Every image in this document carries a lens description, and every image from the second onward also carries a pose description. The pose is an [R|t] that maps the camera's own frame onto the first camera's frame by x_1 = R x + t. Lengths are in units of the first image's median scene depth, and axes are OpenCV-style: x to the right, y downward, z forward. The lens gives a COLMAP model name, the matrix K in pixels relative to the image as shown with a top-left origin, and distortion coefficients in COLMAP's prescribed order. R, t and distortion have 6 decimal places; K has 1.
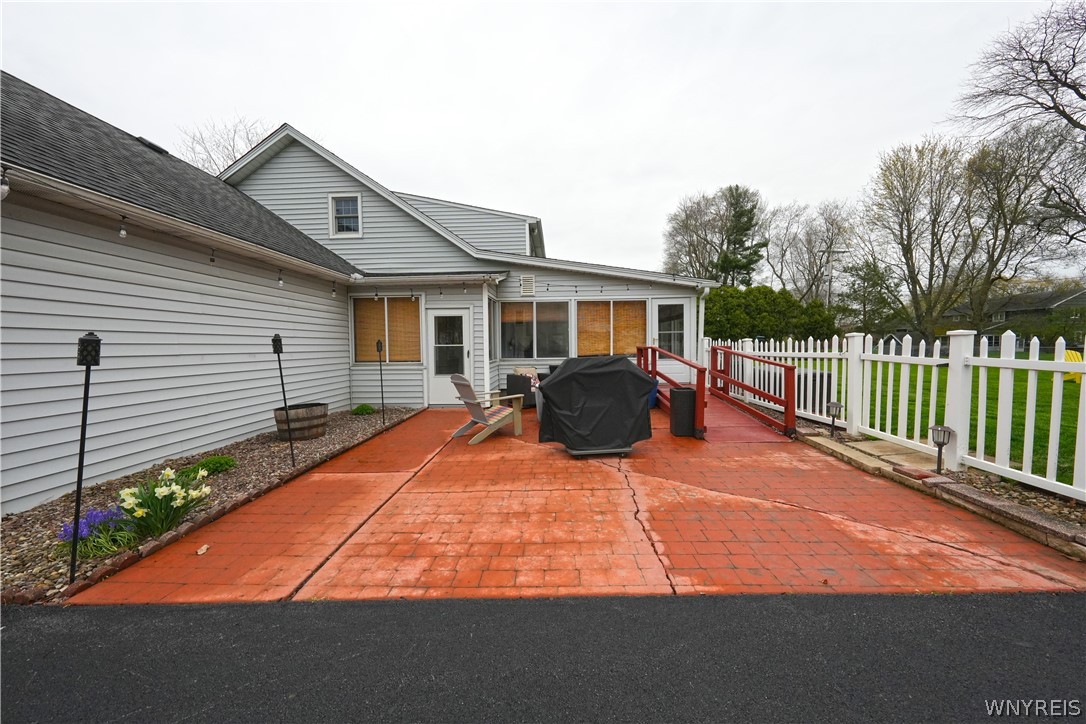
lens RADIAL K [[369.3, 0, 543.4], [0, 369.3, 363.3], [0, 0, 1]] dist [-0.004792, 0.000635]
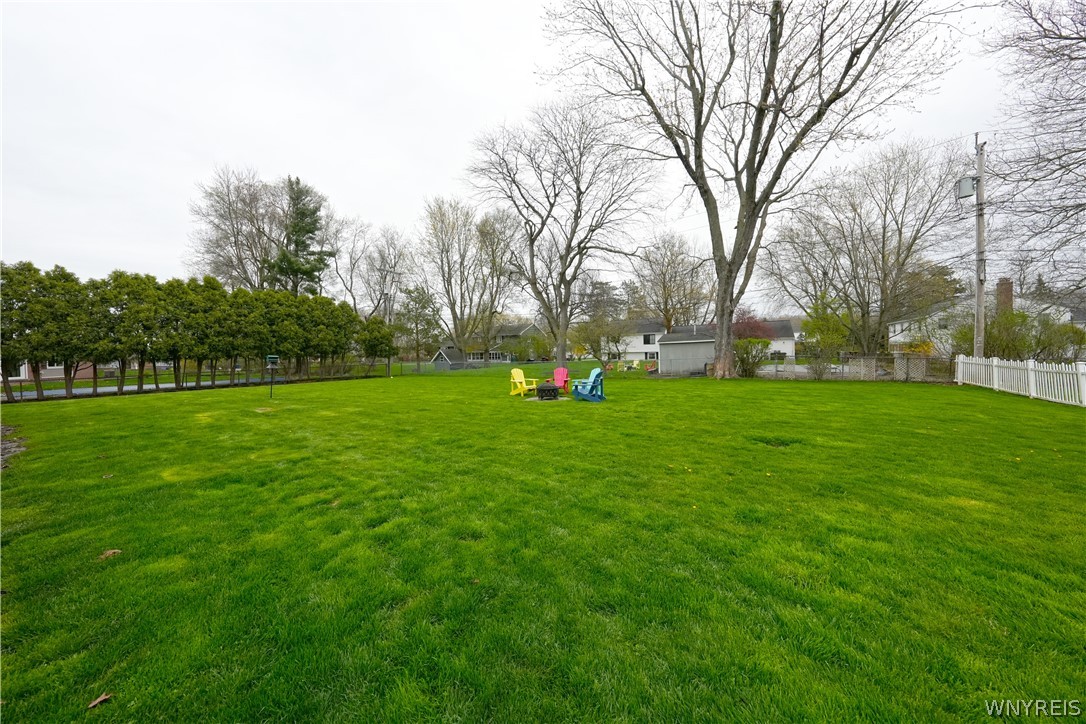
lens RADIAL K [[369.3, 0, 540.0], [0, 369.3, 360.8], [0, 0, 1]] dist [-0.004792, 0.000635]
pose [[0.553095, -0.015485, 0.832974, 0.227528], [0.052073, 0.998515, -0.016014, -0.019160], [-0.831489, 0.052232, 0.553080, 0.127750]]
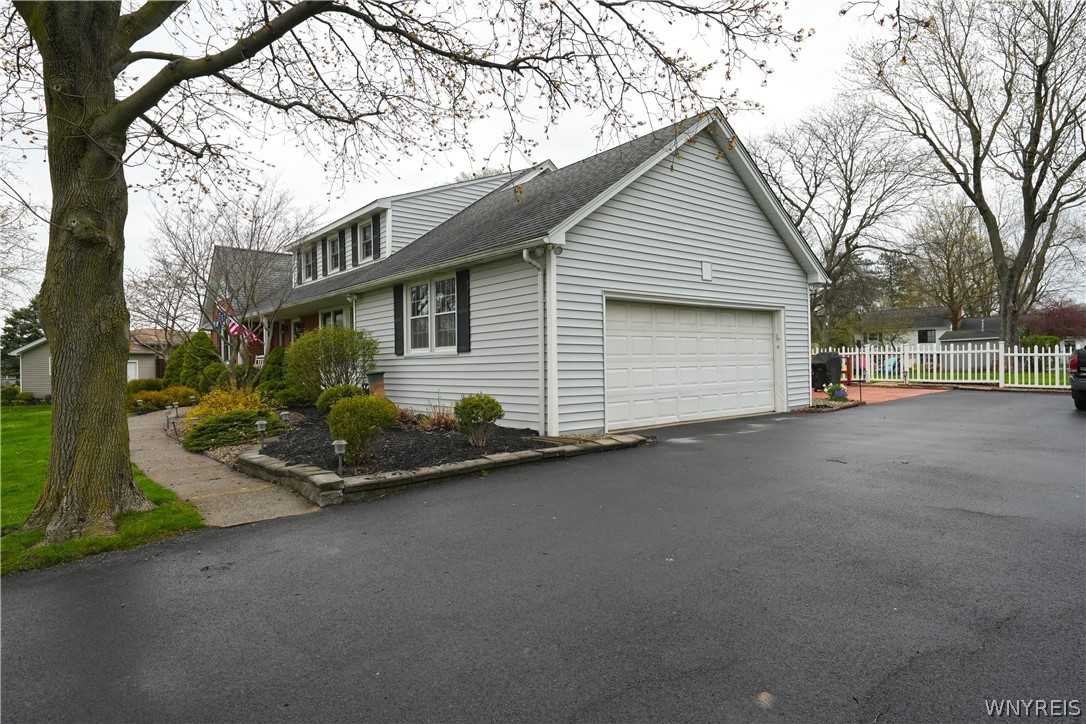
lens RADIAL K [[621.4, 0, 541.1], [0, 621.4, 363.6], [0, 0, 1]] dist [-0.001047, 0.003706]
pose [[0.750266, -0.000756, 0.661136, -0.848762], [0.040583, 0.998166, -0.044913, 0.035117], [-0.659890, 0.060528, 0.748921, -0.180087]]
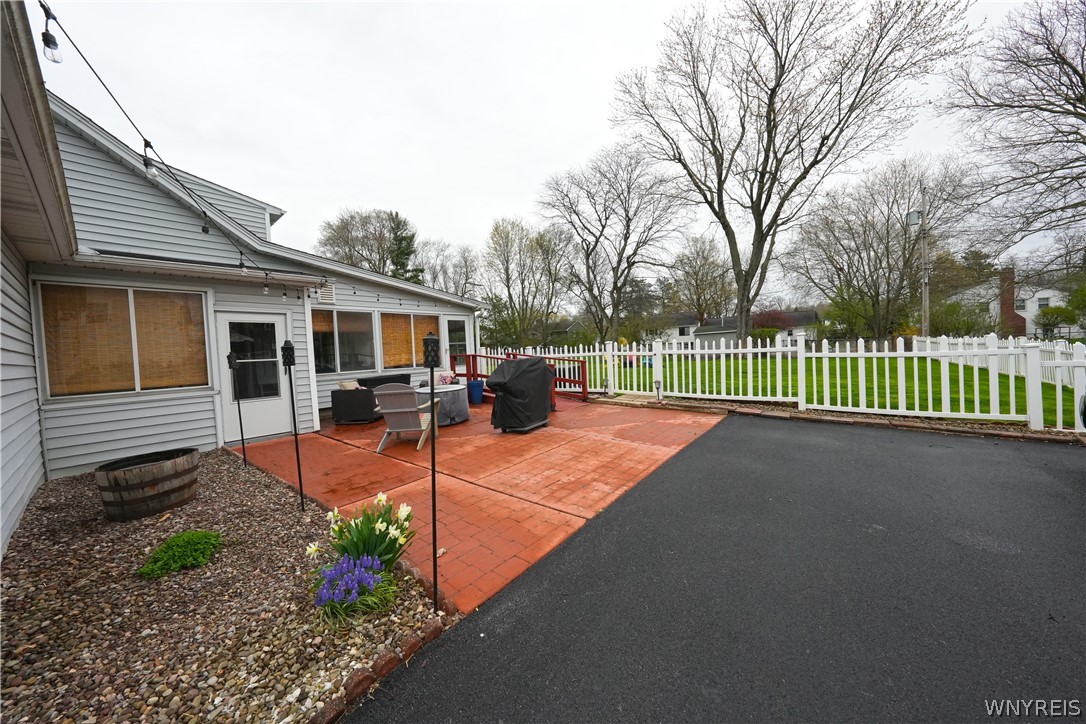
lens RADIAL K [[369.3, 0, 541.5], [0, 369.3, 361.6], [0, 0, 1]] dist [-0.004792, 0.000635]
pose [[0.614766, -0.041271, 0.787629, -0.185278], [0.076256, 0.997062, -0.007275, 0.001944], [-0.785014, 0.064533, 0.616107, 0.020406]]
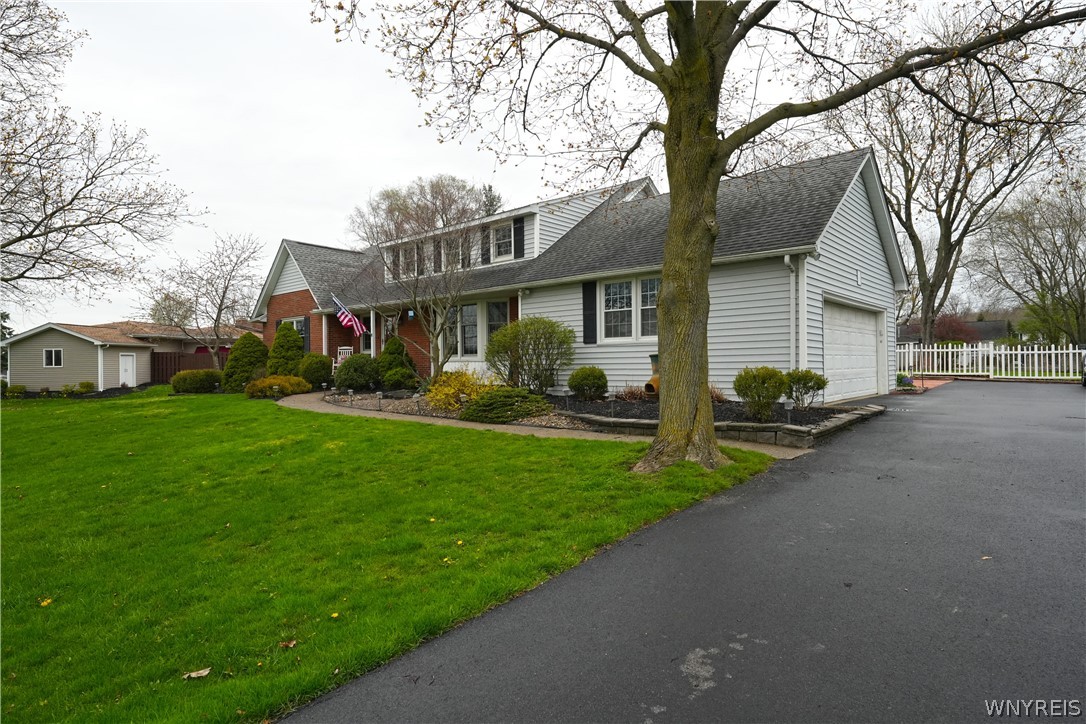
lens RADIAL K [[594.8, 0, 542.9], [0, 594.8, 363.7], [0, 0, 1]] dist [0.000391, 0.000369]
pose [[0.636083, 0.007012, 0.771588, -1.091004], [0.039730, 0.998335, -0.041825, 0.042013], [-0.770597, 0.057259, 0.634746, -0.014862]]
